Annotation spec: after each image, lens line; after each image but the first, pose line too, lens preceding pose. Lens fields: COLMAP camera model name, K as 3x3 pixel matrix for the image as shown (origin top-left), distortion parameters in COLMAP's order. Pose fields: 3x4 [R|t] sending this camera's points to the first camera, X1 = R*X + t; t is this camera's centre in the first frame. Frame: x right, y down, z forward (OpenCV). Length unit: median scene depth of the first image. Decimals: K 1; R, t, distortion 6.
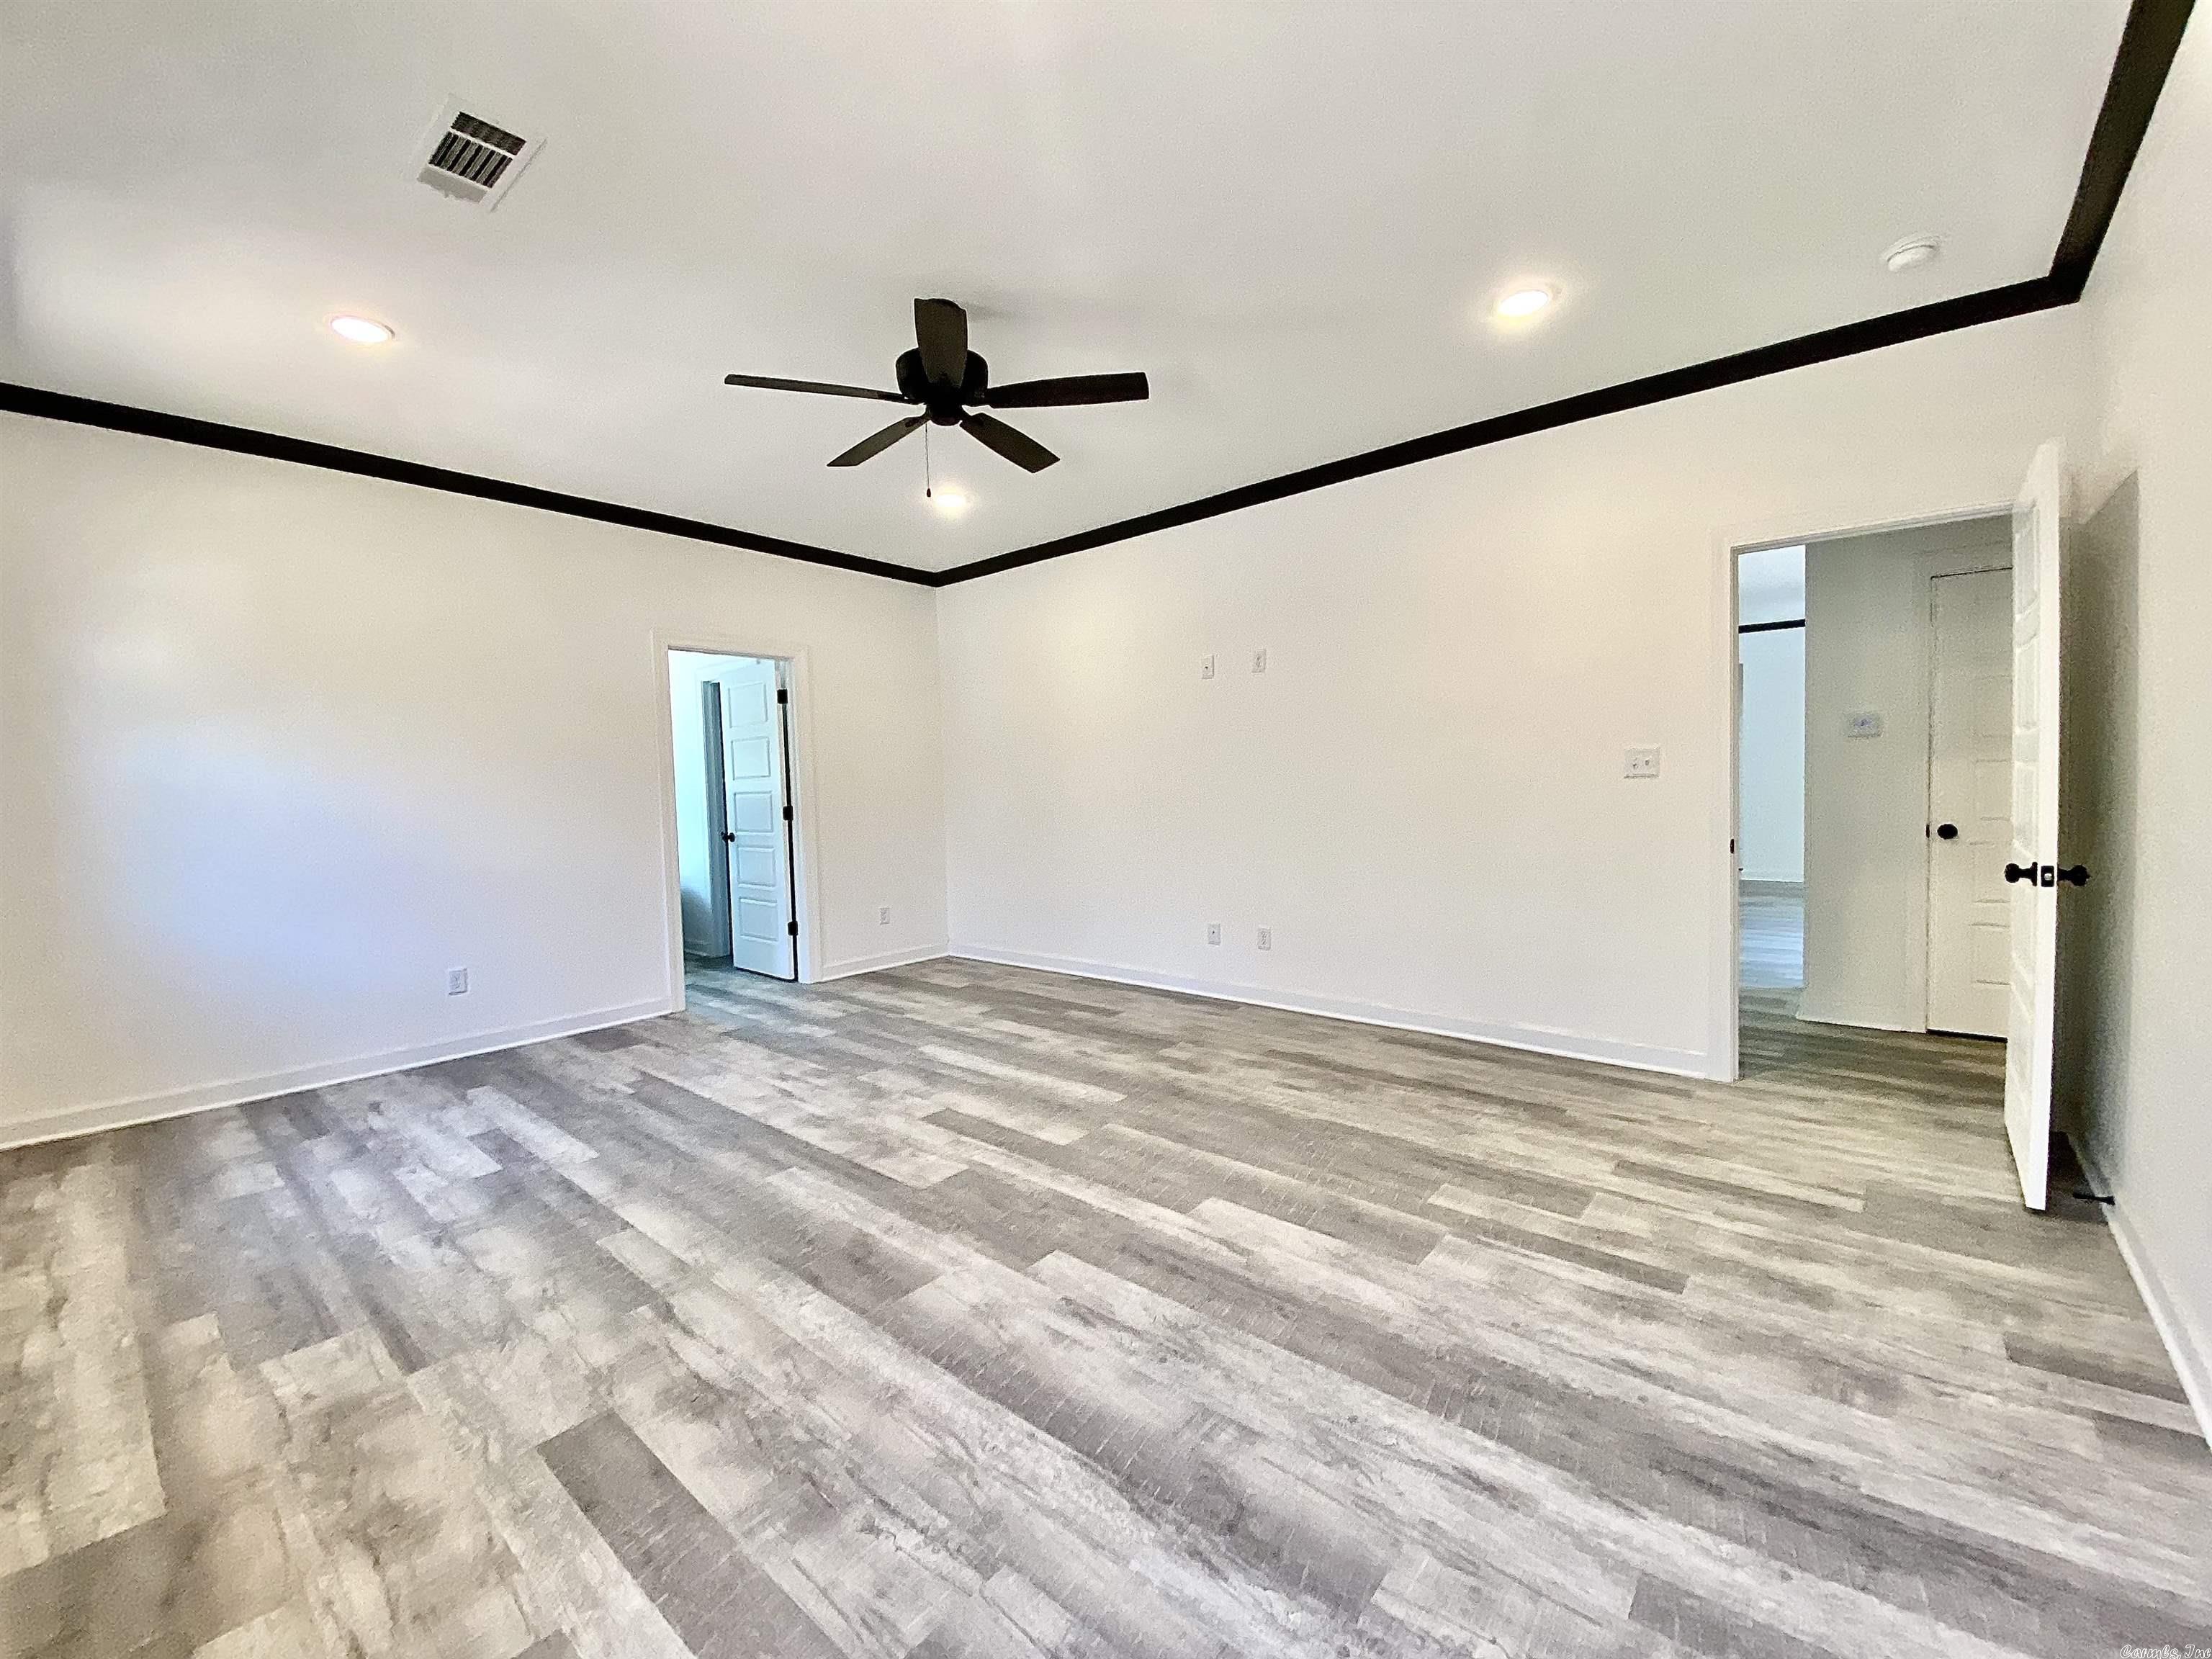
lens RADIAL K [[900.3, 0, 1098.6], [0, 900.3, 822.0], [0, 0, 1]] dist [0.014052, -0.016701]
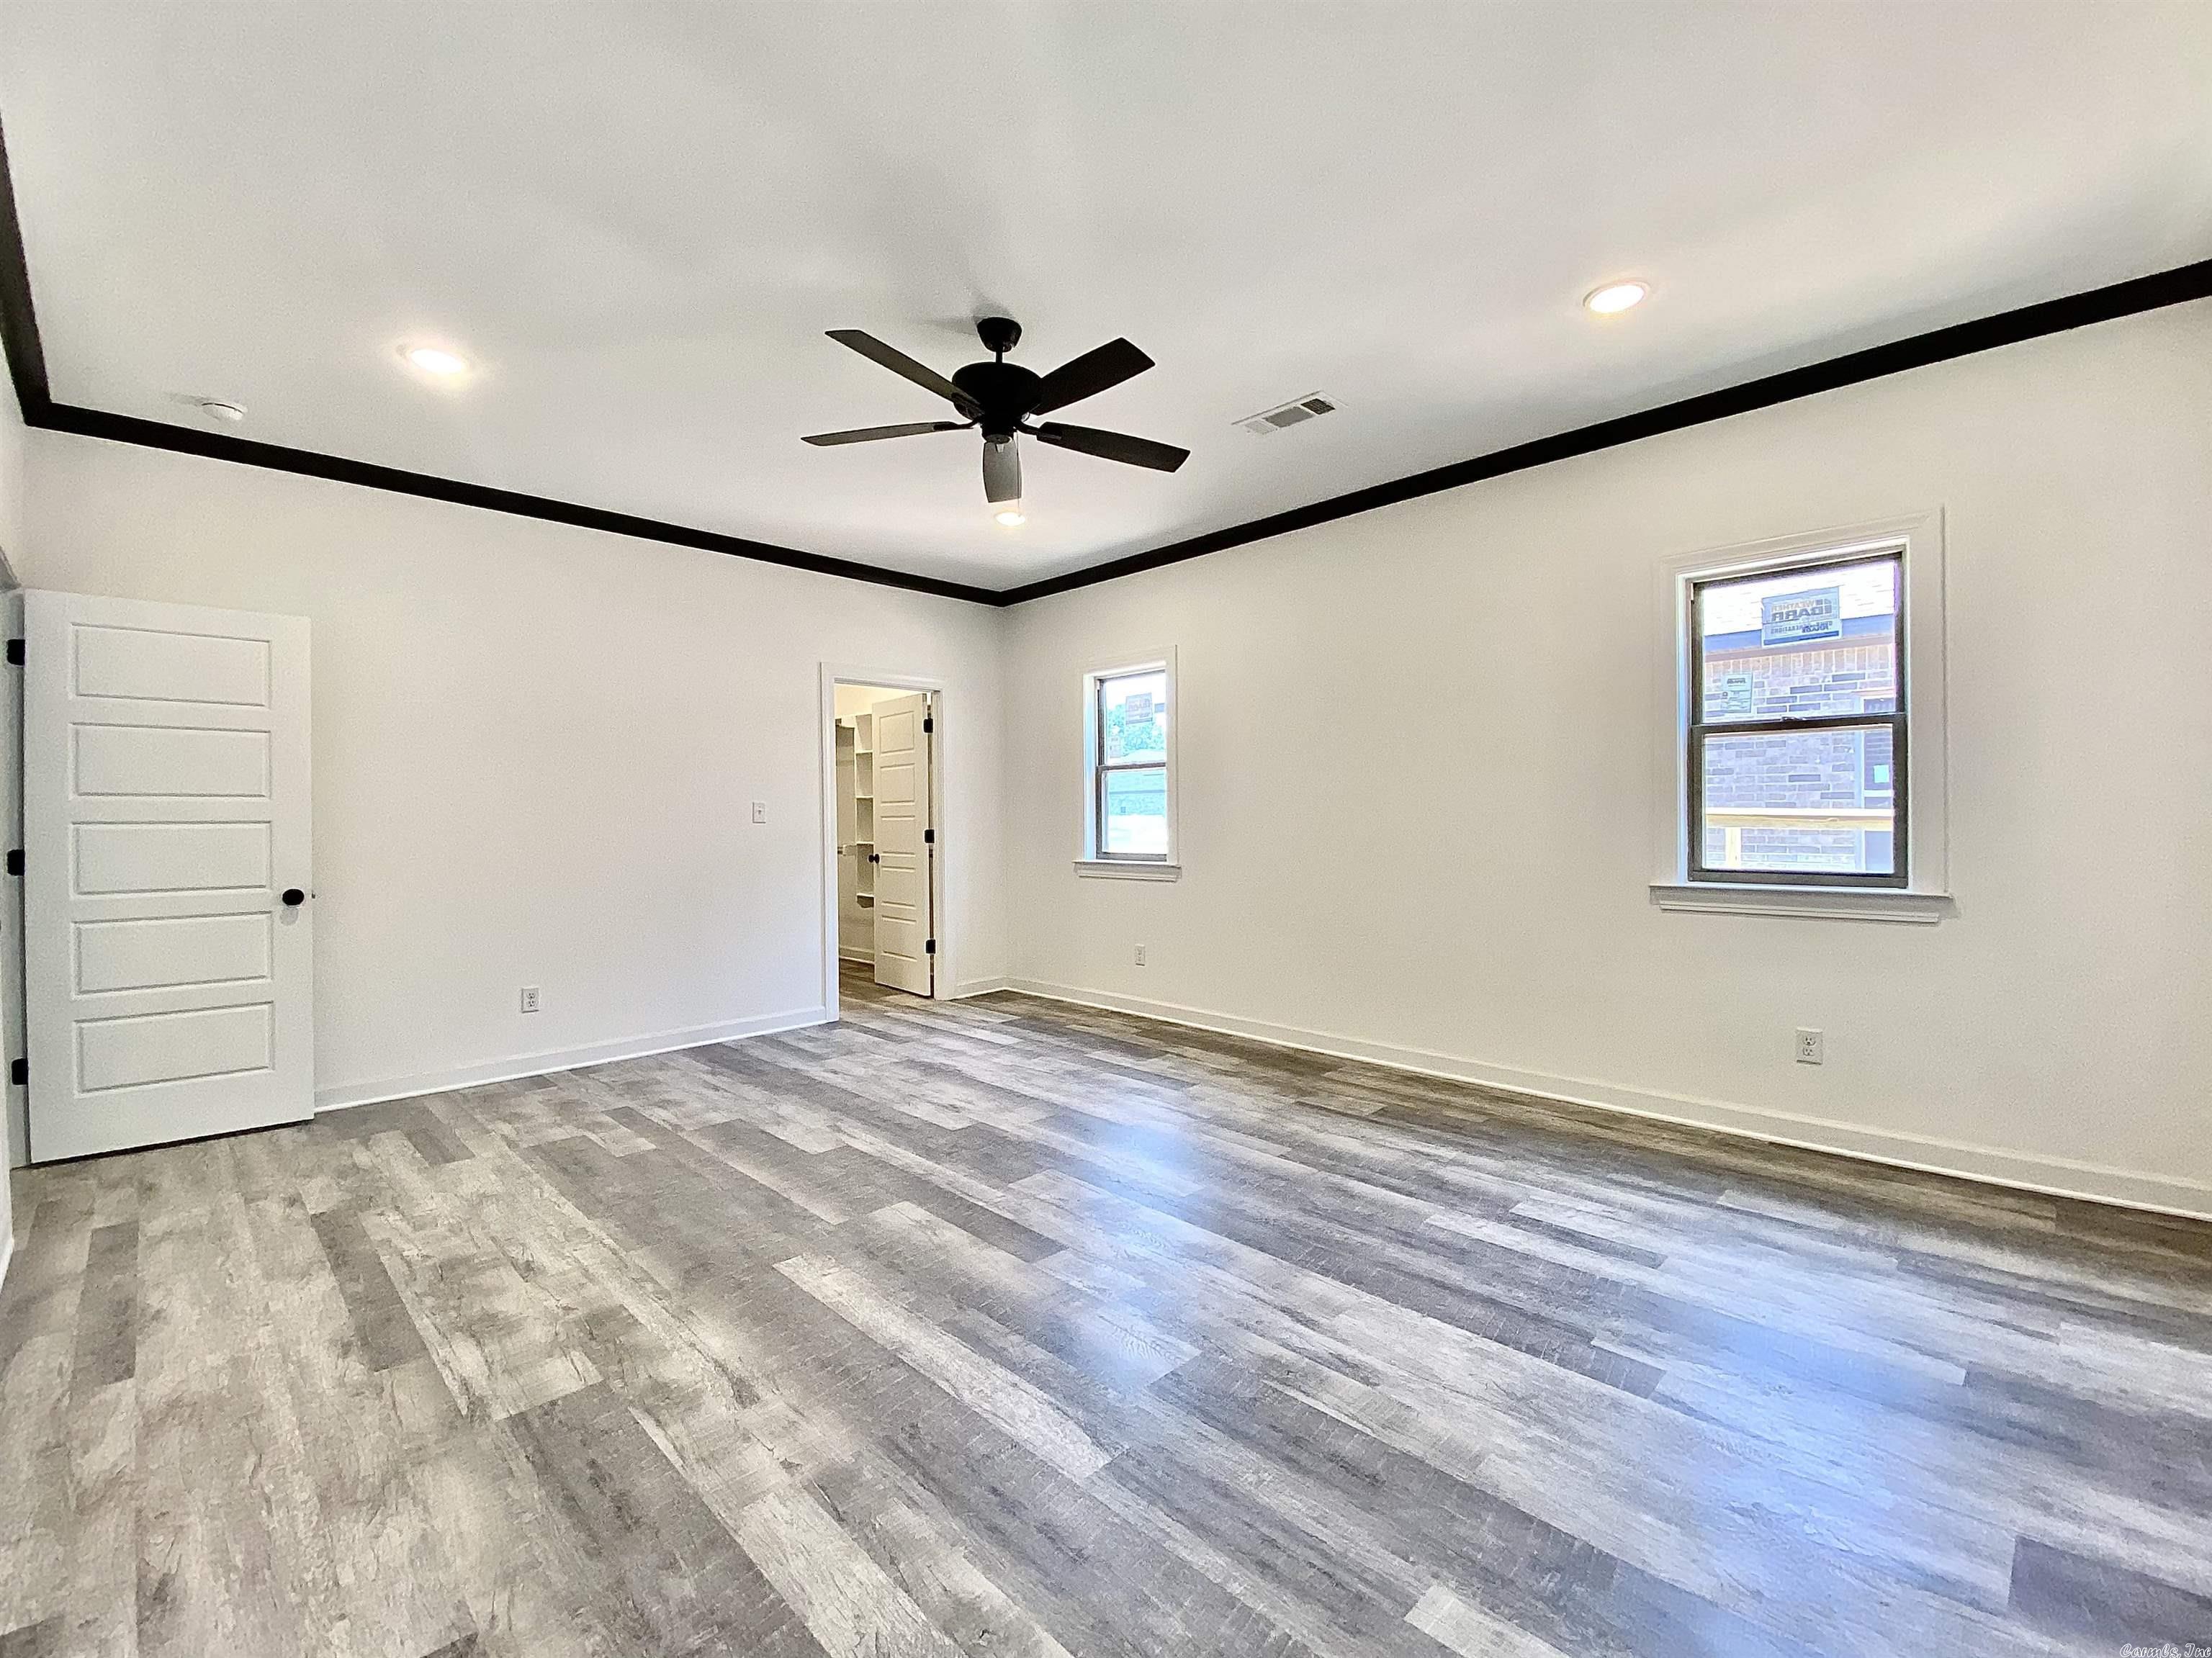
lens RADIAL K [[900.2, 0, 1098.6], [0, 900.2, 821.5], [0, 0, 1]] dist [0.014052, -0.016701]
pose [[-0.996285, 0.034387, 0.078958, -0.344547], [0.038289, 0.998092, 0.048449, -0.074534], [-0.077141, 0.051292, -0.995700, 2.005777]]
